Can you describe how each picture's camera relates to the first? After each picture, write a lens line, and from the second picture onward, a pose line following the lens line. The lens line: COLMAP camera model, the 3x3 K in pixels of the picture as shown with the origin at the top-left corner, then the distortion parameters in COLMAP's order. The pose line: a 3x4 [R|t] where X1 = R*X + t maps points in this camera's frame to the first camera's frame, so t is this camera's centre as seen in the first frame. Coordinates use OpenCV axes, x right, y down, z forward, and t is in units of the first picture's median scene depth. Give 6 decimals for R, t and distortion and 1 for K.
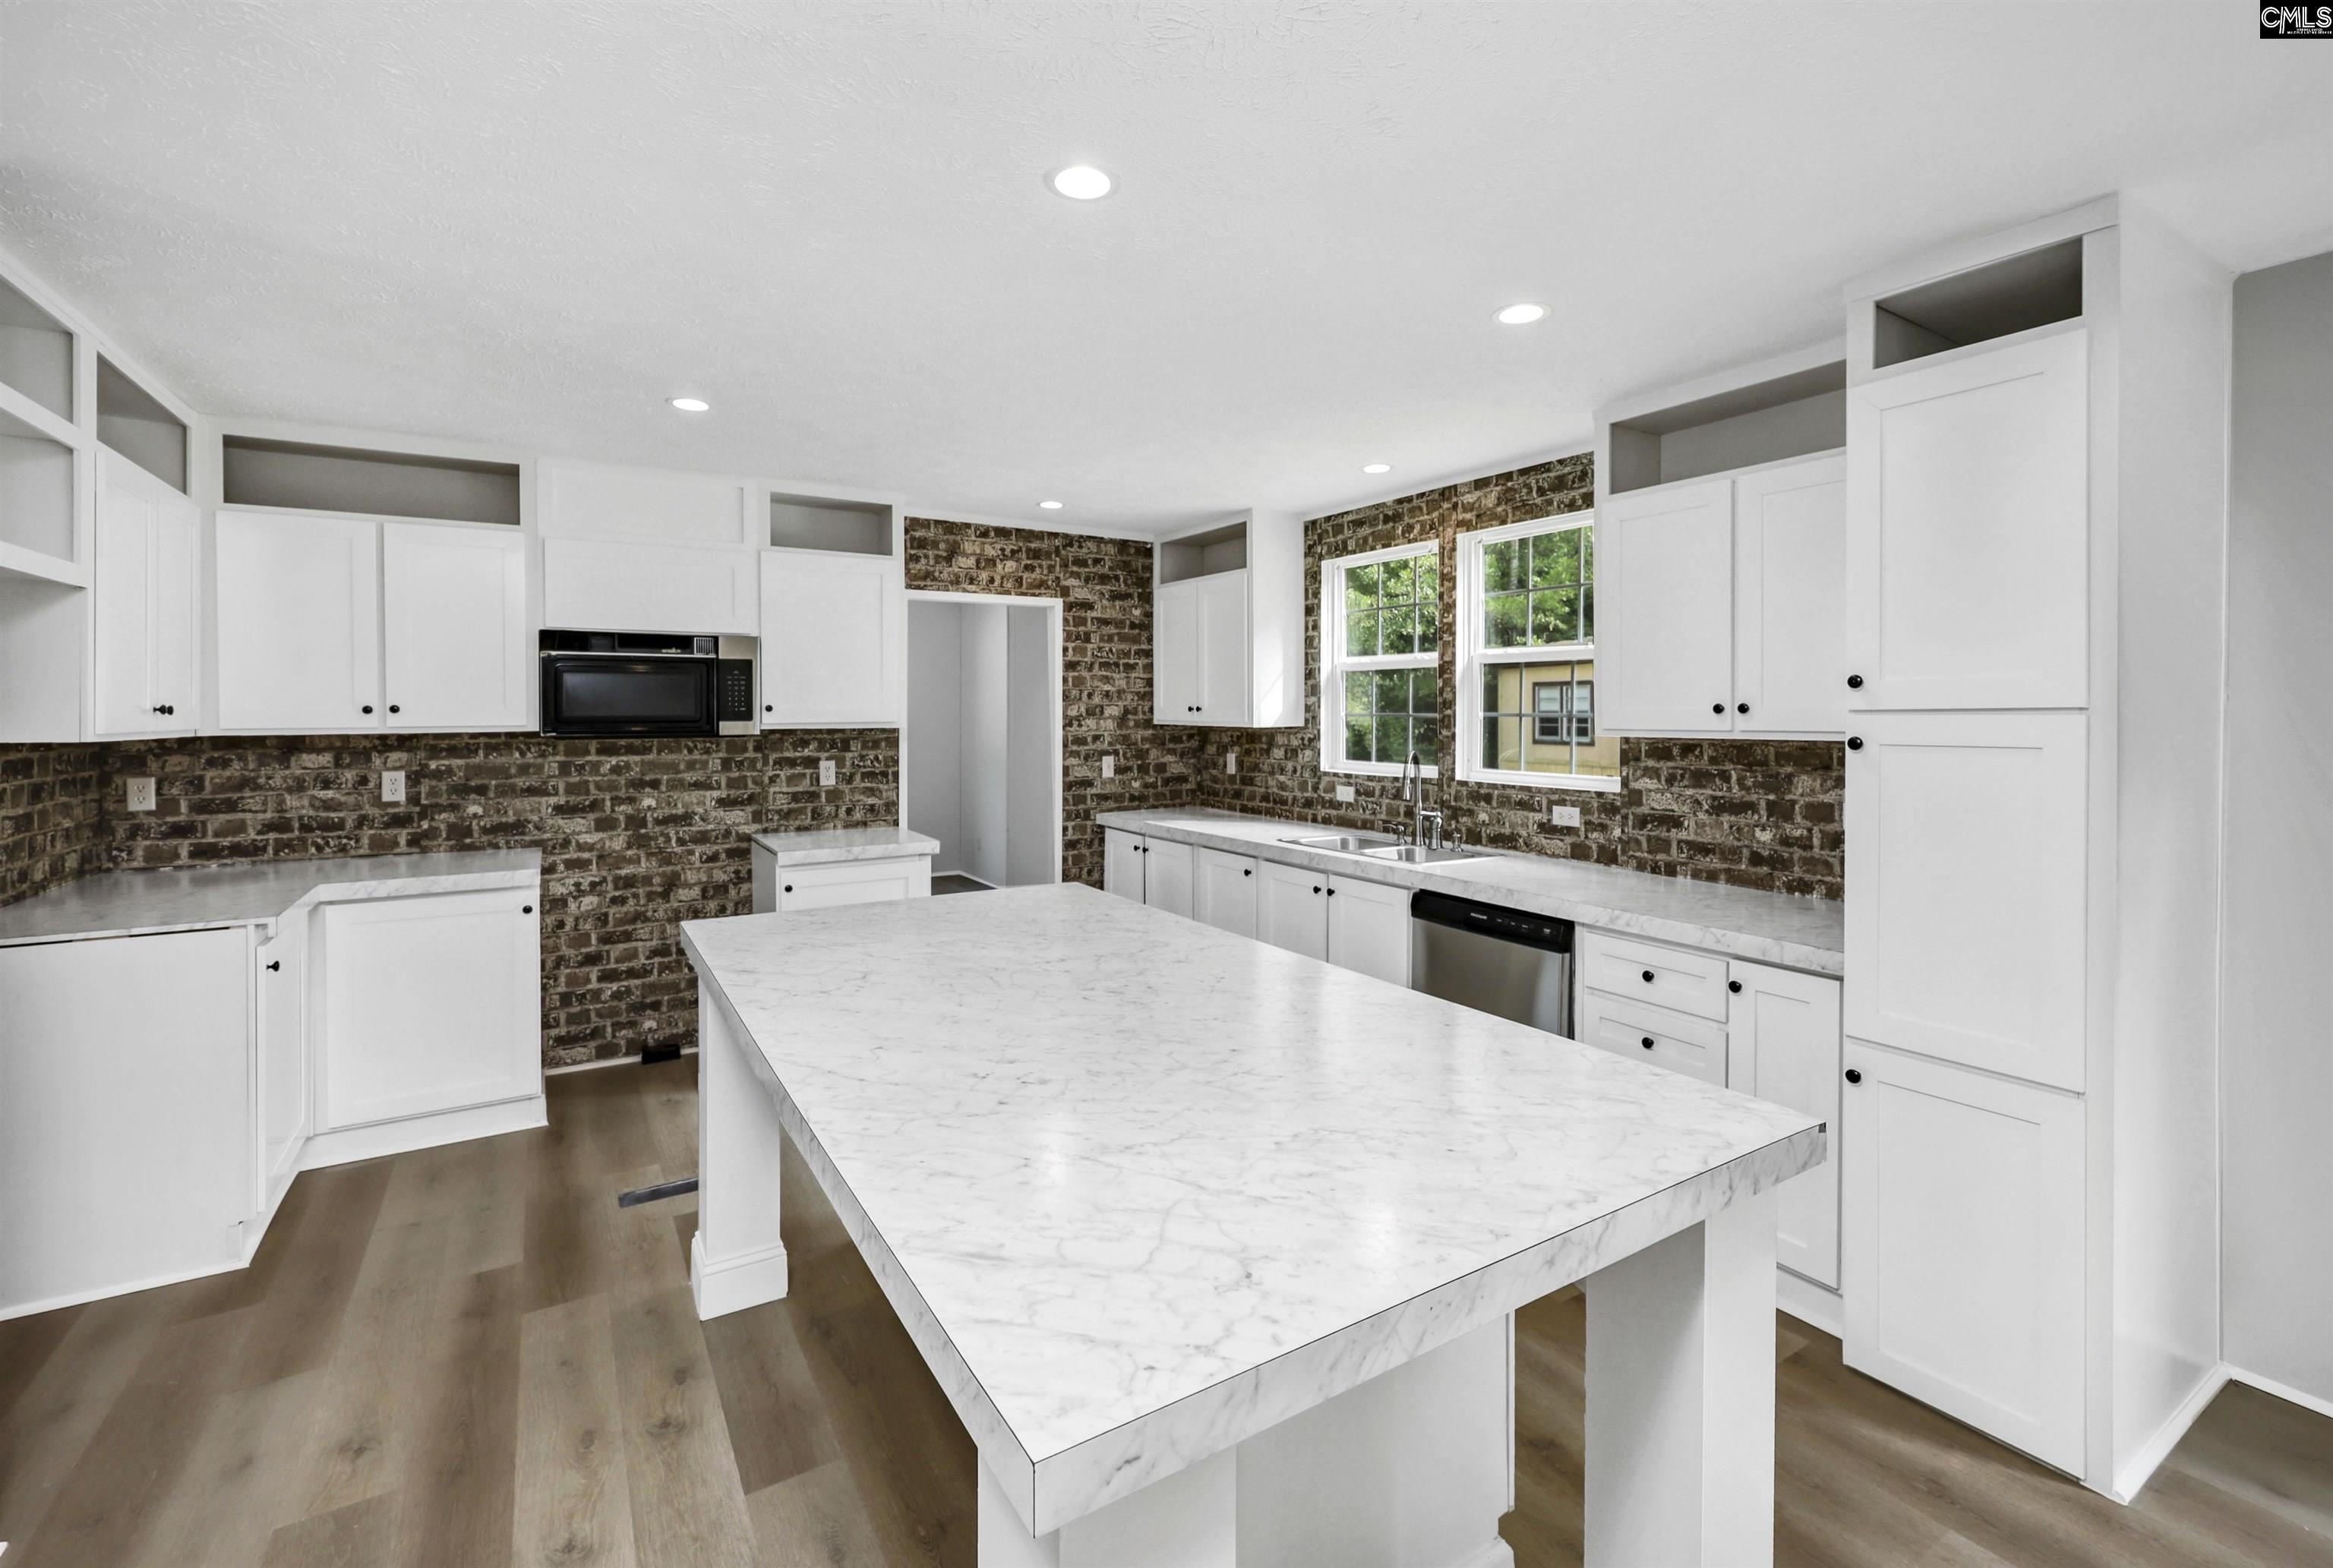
lens RADIAL K [[989.4, 0, 1182.6], [0, 989.4, 706.9], [0, 0, 1]] dist [-0.008097, 0.000790]
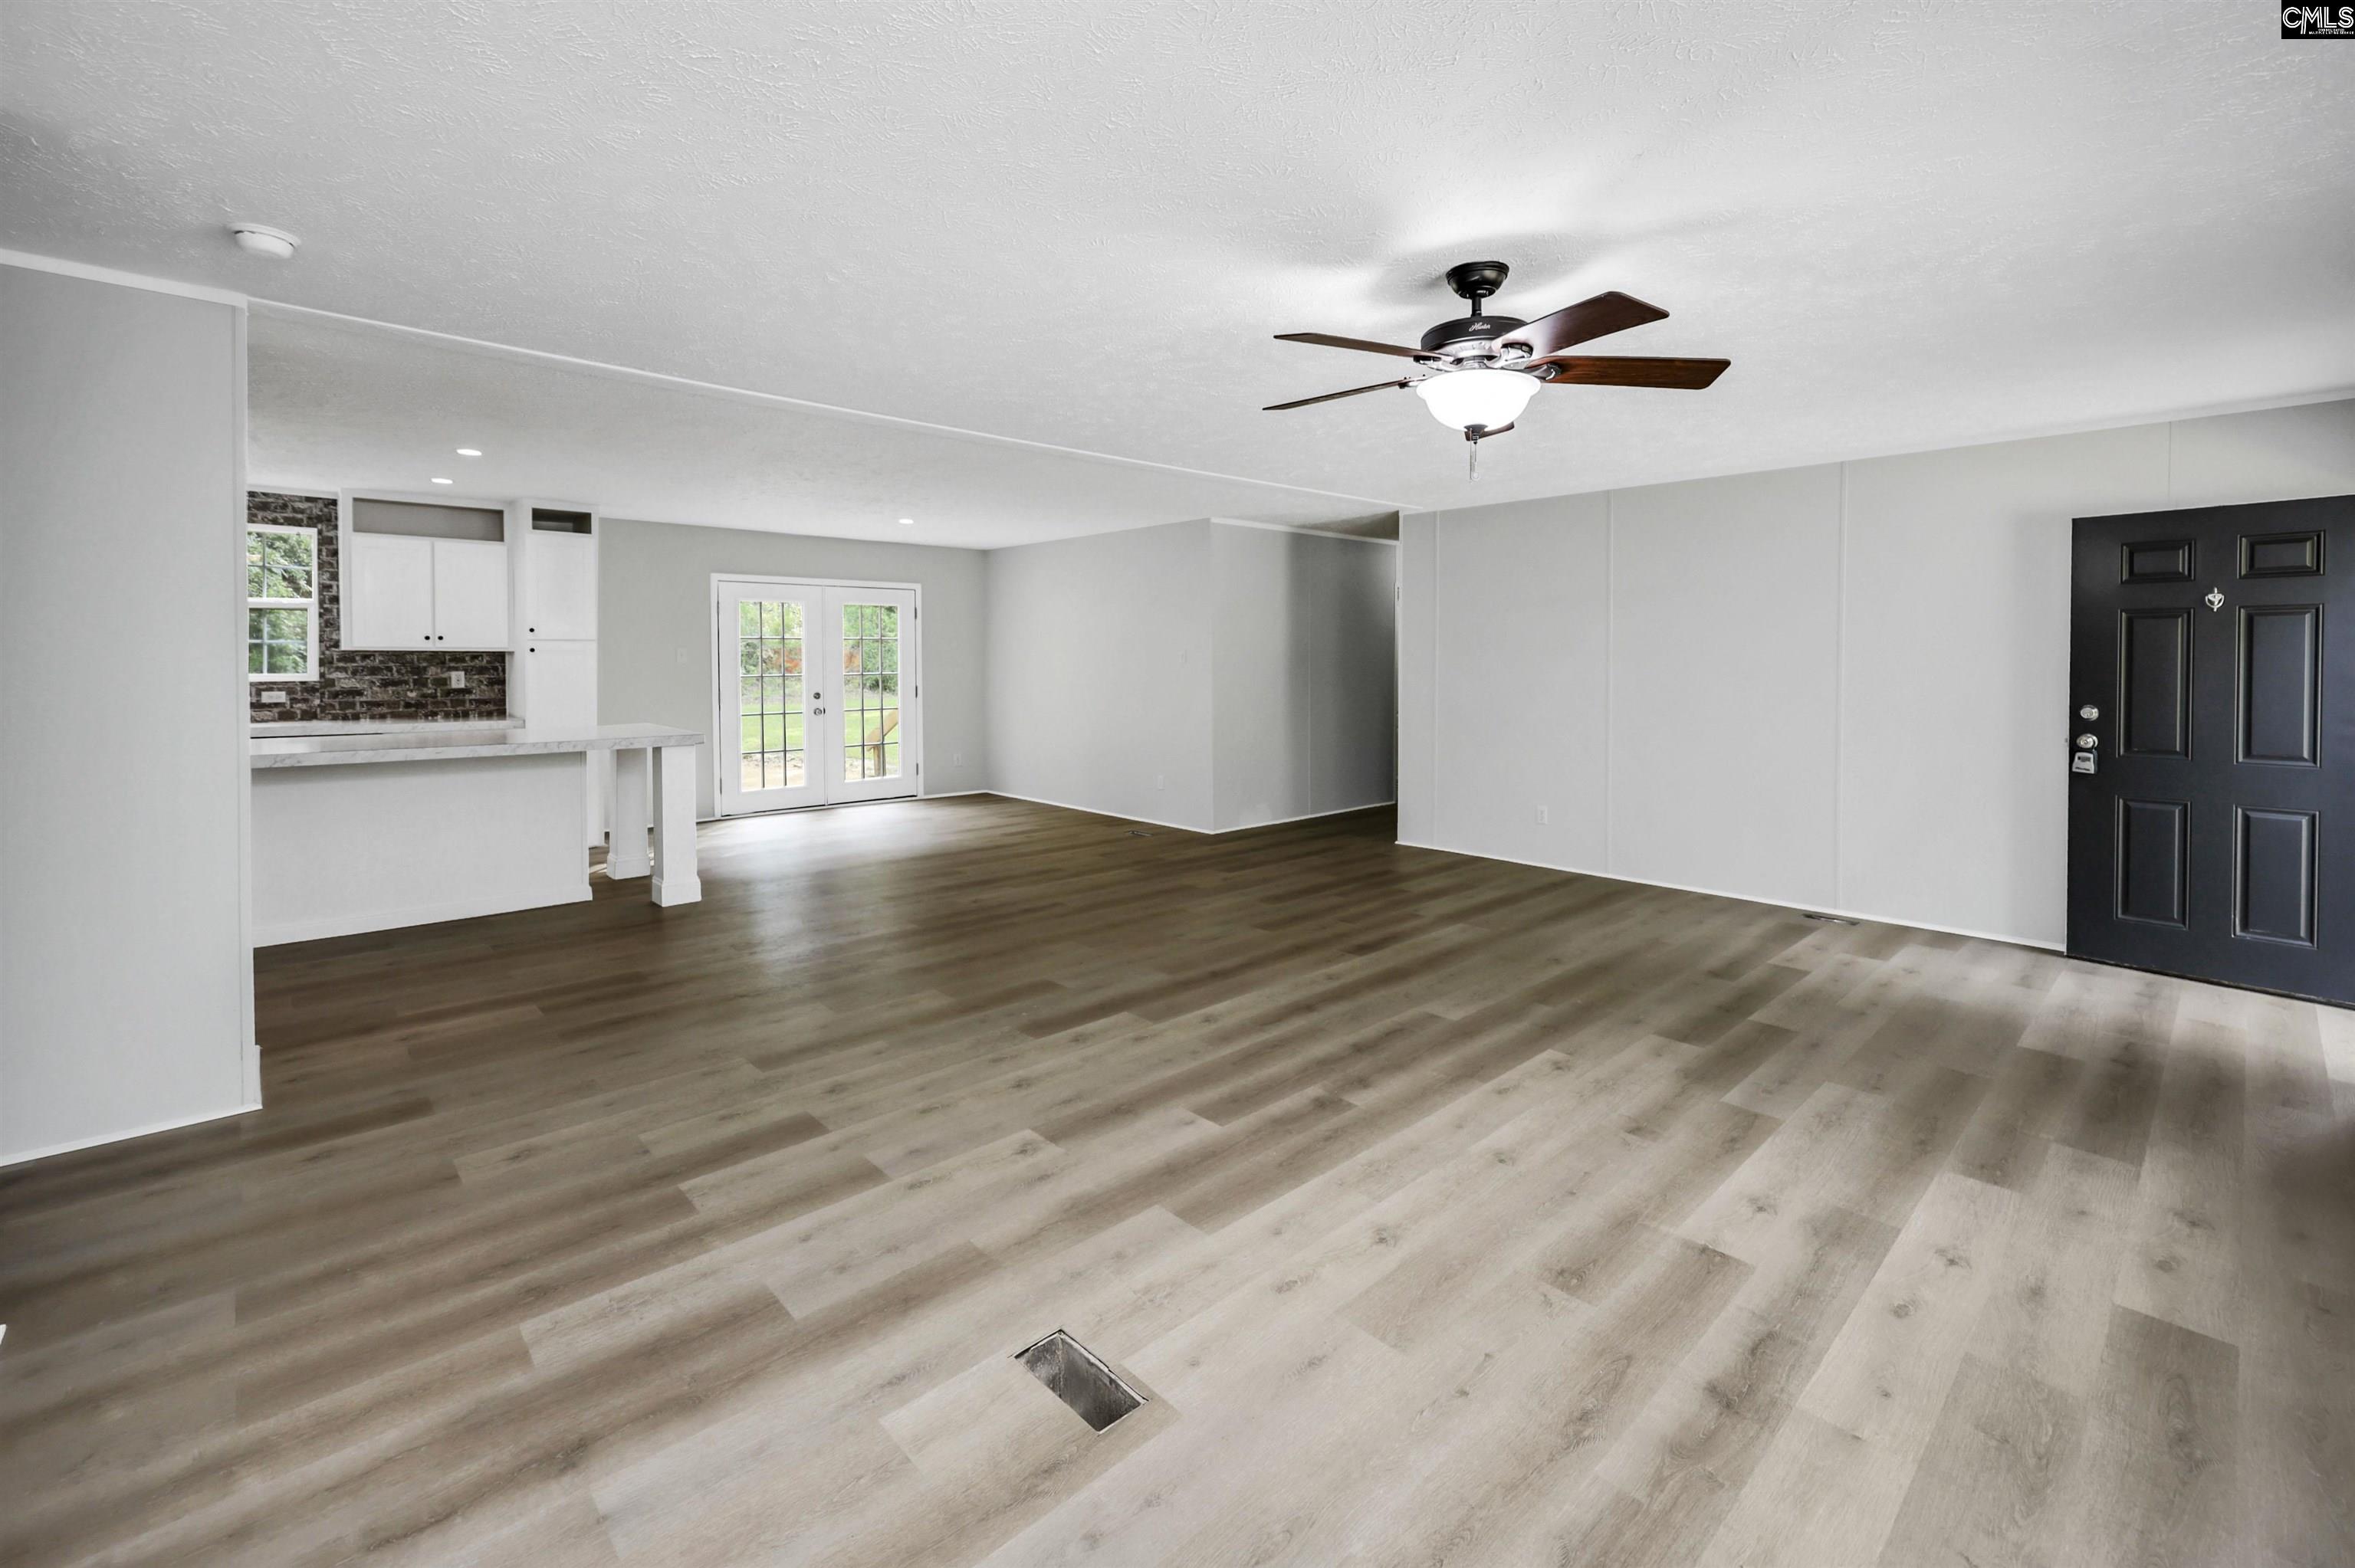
lens RADIAL K [[998.8, 0, 1216.4], [0, 998.8, 682.8], [0, 0, 1]] dist [-0.003045, 0.000418]
pose [[-0.174997, -0.021290, 0.984339, -1.479893], [-0.008122, 0.999763, 0.020180, 0.031884], [-0.984535, -0.004463, -0.175129, -0.310481]]
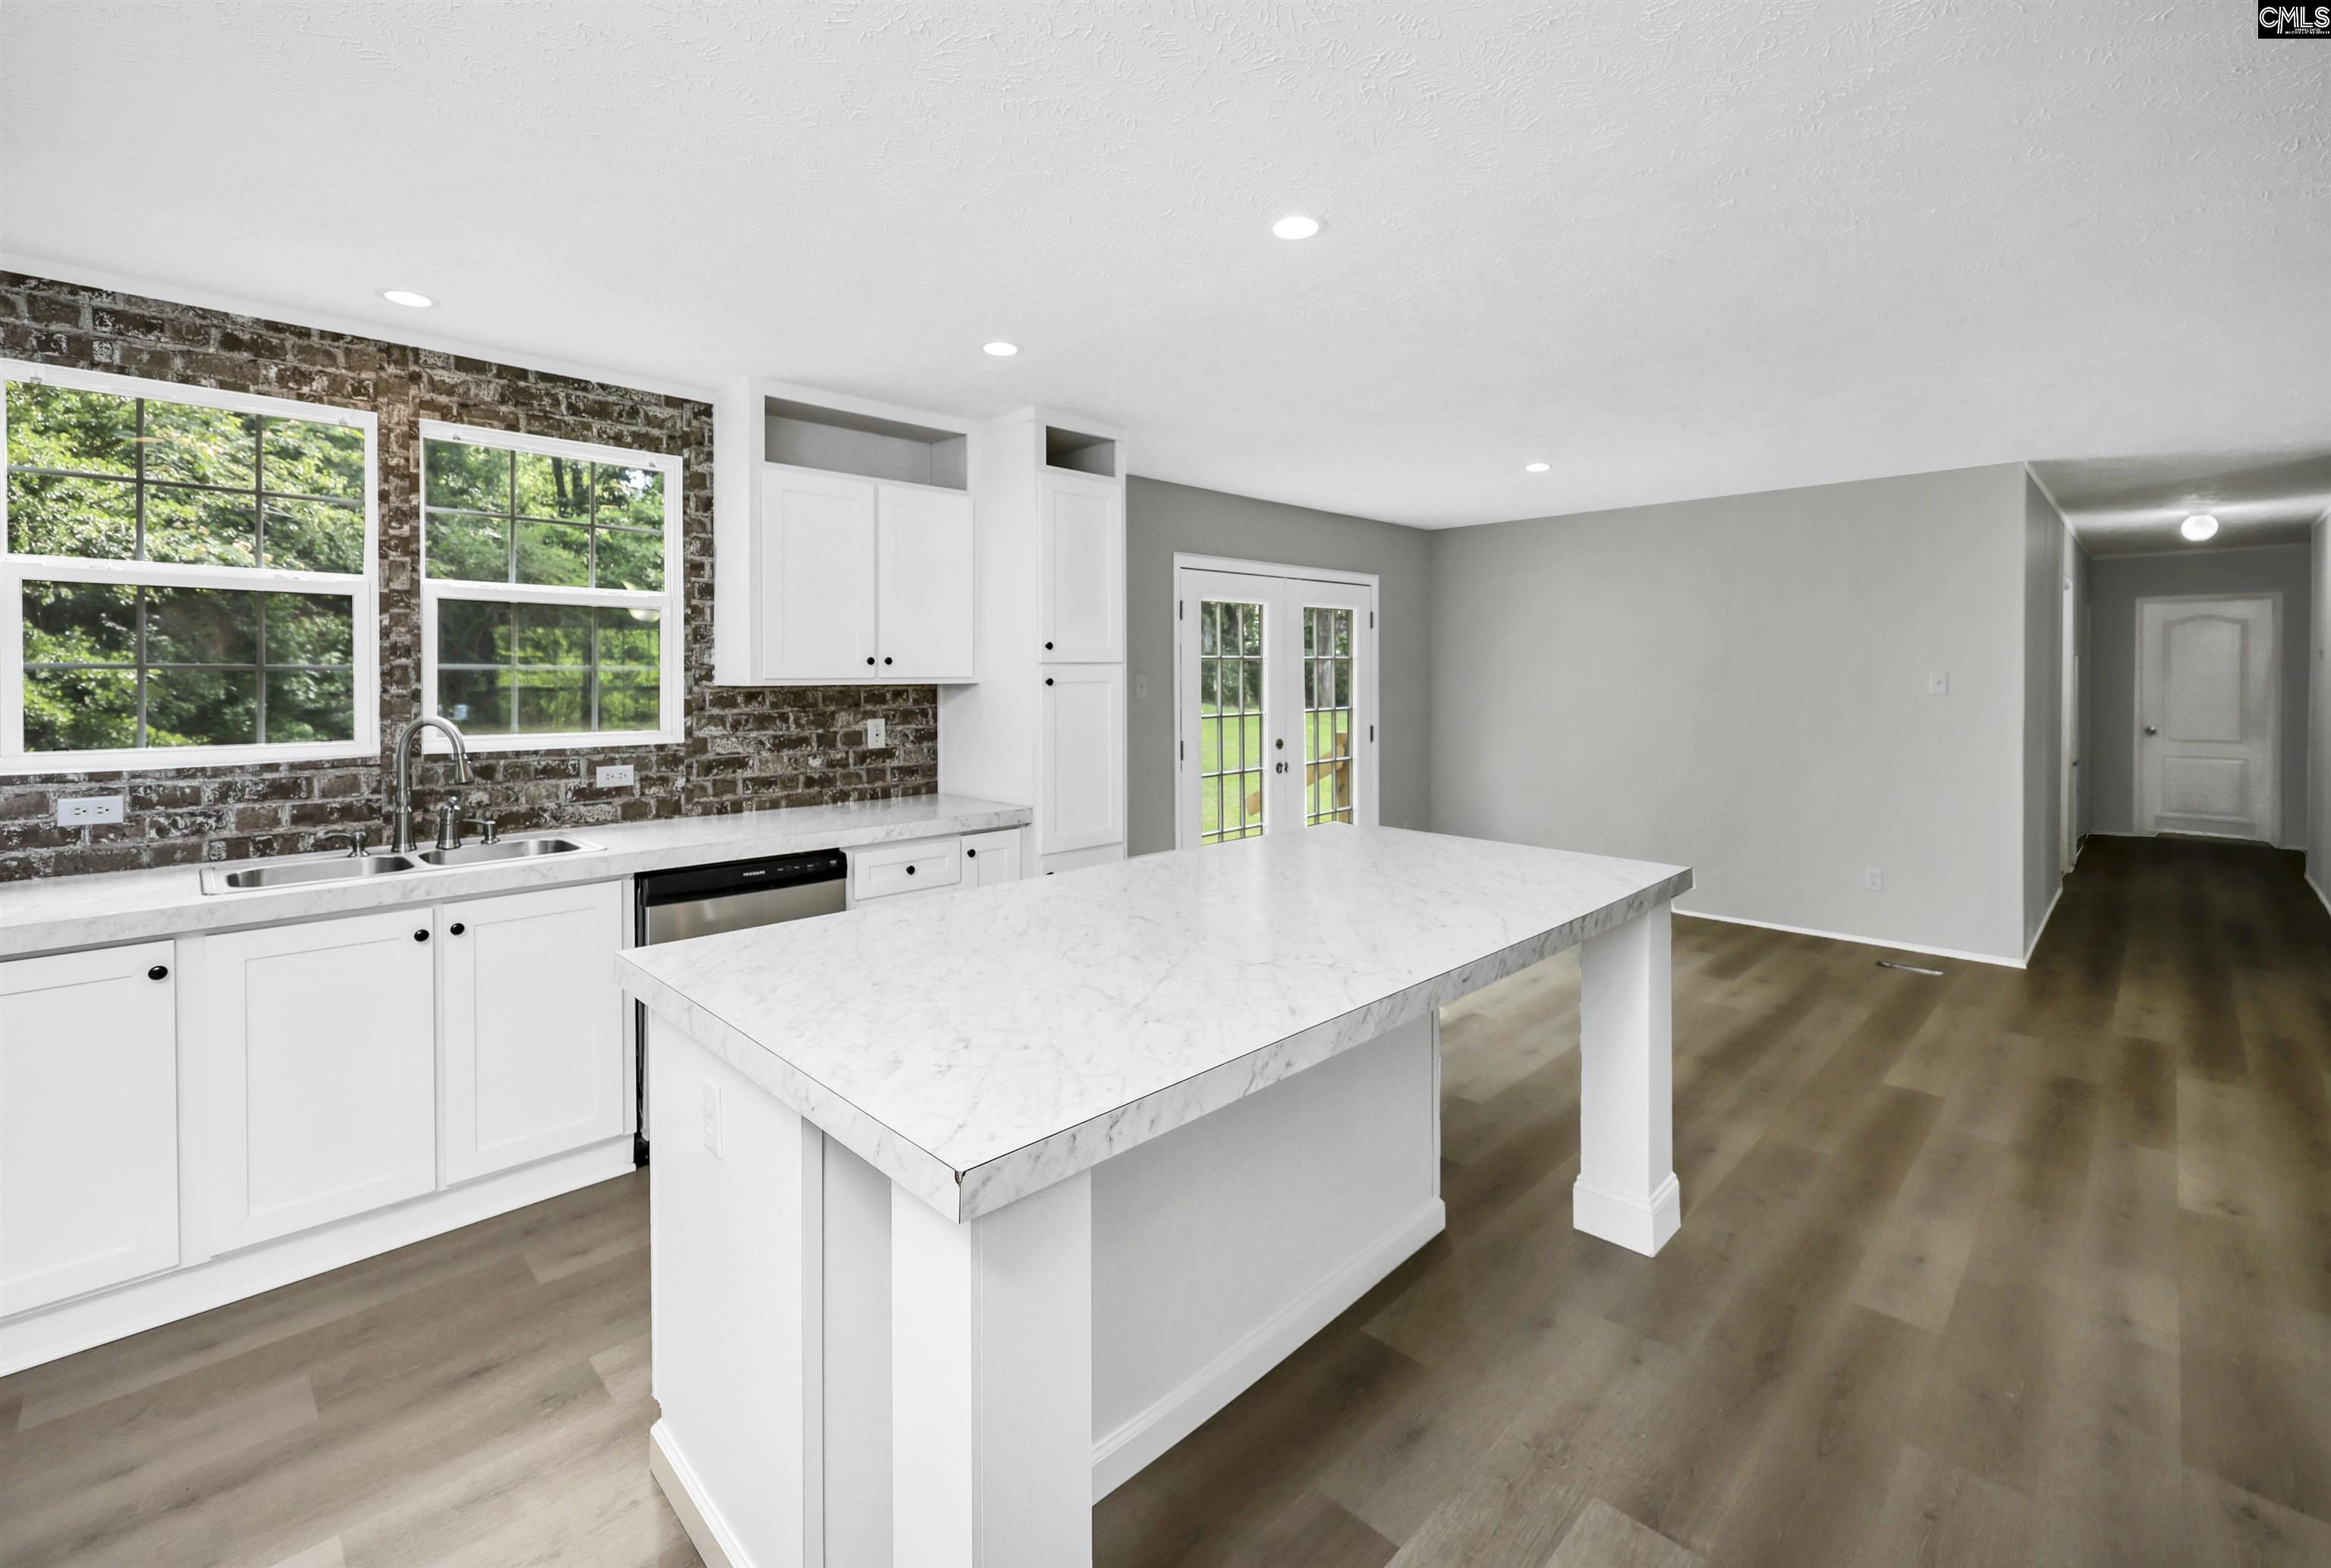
lens RADIAL K [[988.5, 0, 1170.4], [0, 988.5, 682.3], [0, 0, 1]] dist [-0.008097, 0.000790]
pose [[-0.207327, -0.006852, 0.978248, -0.550142], [-0.003802, 0.999974, 0.006198, 0.013944], [-0.978264, -0.002435, -0.207348, 0.609318]]
